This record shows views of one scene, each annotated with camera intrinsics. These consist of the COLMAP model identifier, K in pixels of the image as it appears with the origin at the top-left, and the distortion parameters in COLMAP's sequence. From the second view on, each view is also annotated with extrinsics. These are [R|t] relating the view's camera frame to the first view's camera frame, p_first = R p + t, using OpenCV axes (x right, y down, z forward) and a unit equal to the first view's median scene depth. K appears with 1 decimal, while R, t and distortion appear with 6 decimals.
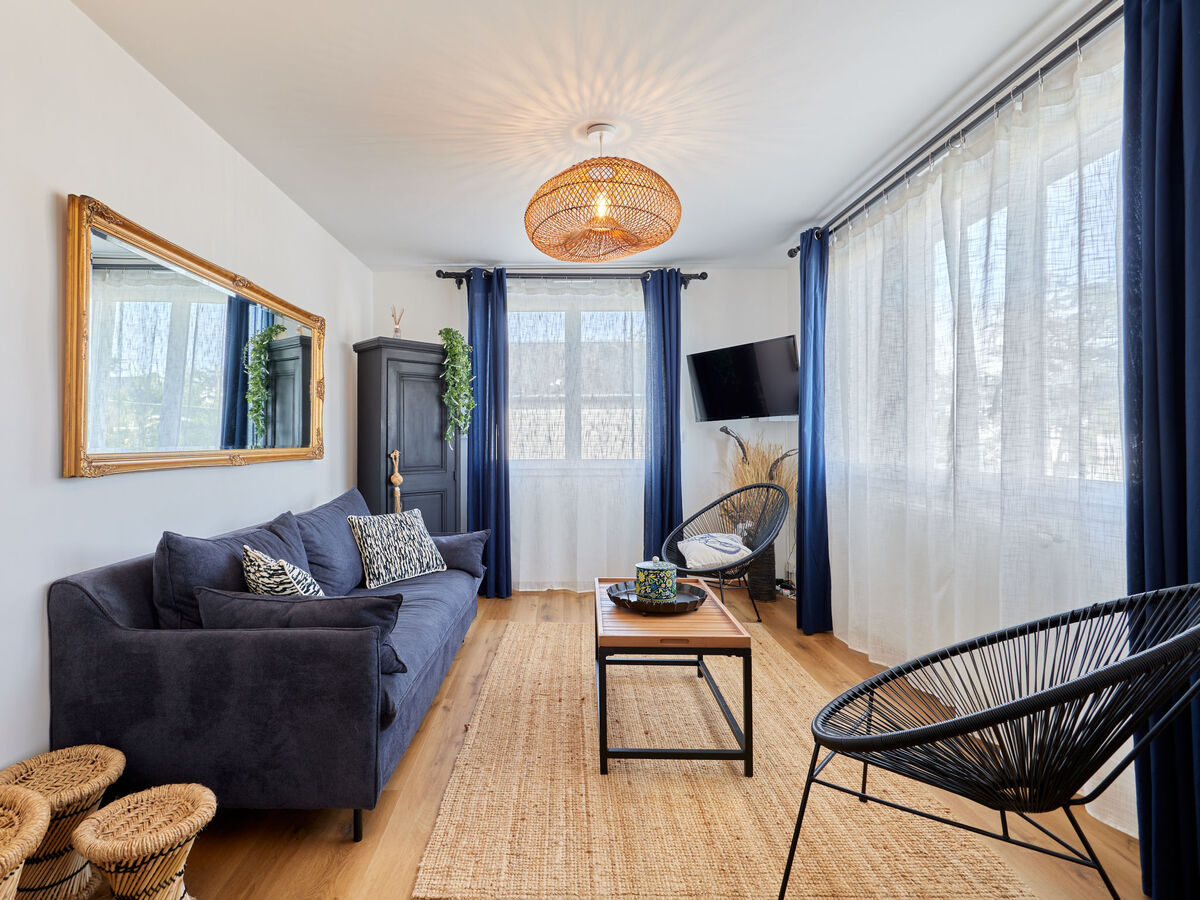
lens RADIAL K [[596.9, 0, 557.8], [0, 596.9, 437.9], [0, 0, 1]] dist [0.003674, 0.000752]
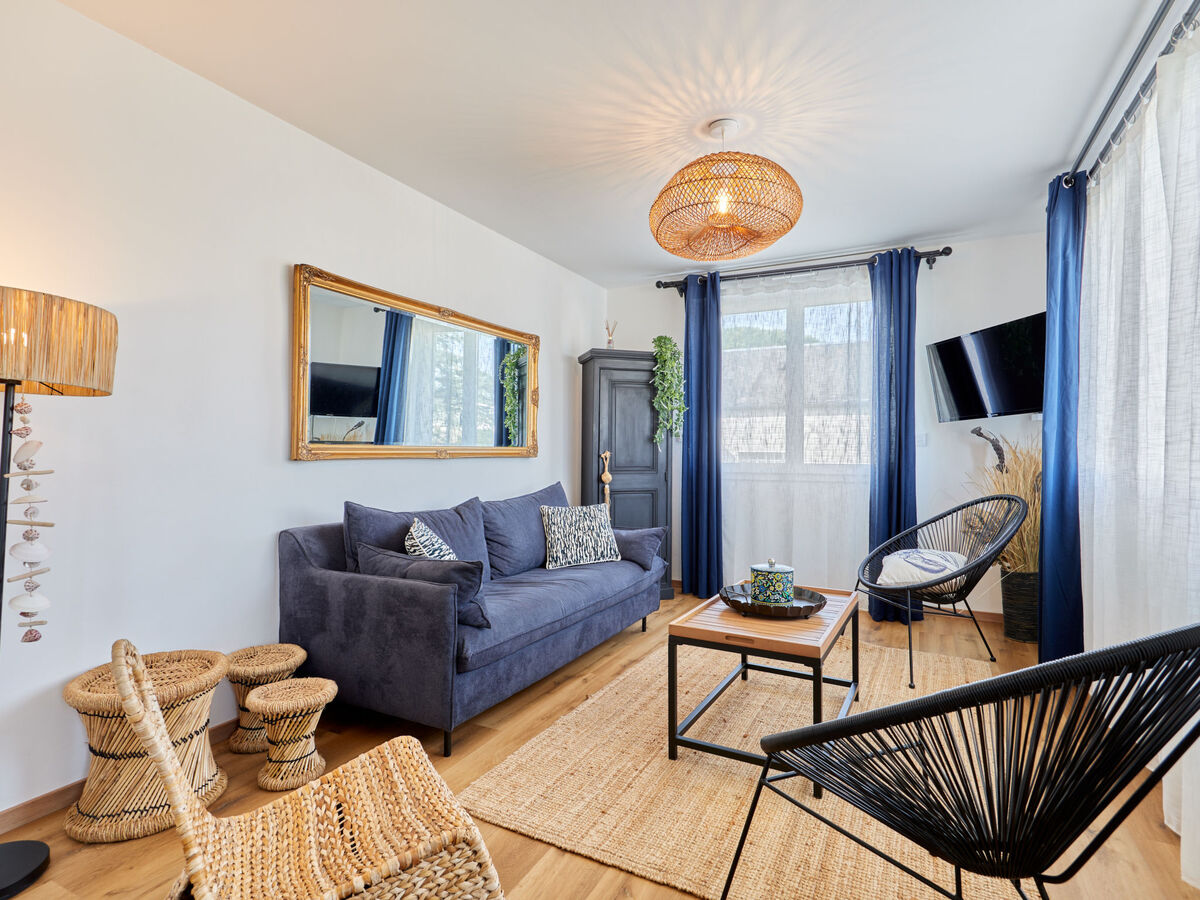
lens RADIAL K [[599.9, 0, 600.0], [0, 599.9, 446.7], [0, 0, 1]] dist [0.011281, 0.000608]
pose [[0.898697, 0.005071, -0.438541, 0.231066], [-0.005179, 0.999986, 0.000949, 0.013361], [0.438540, 0.001418, 0.898711, 0.007671]]
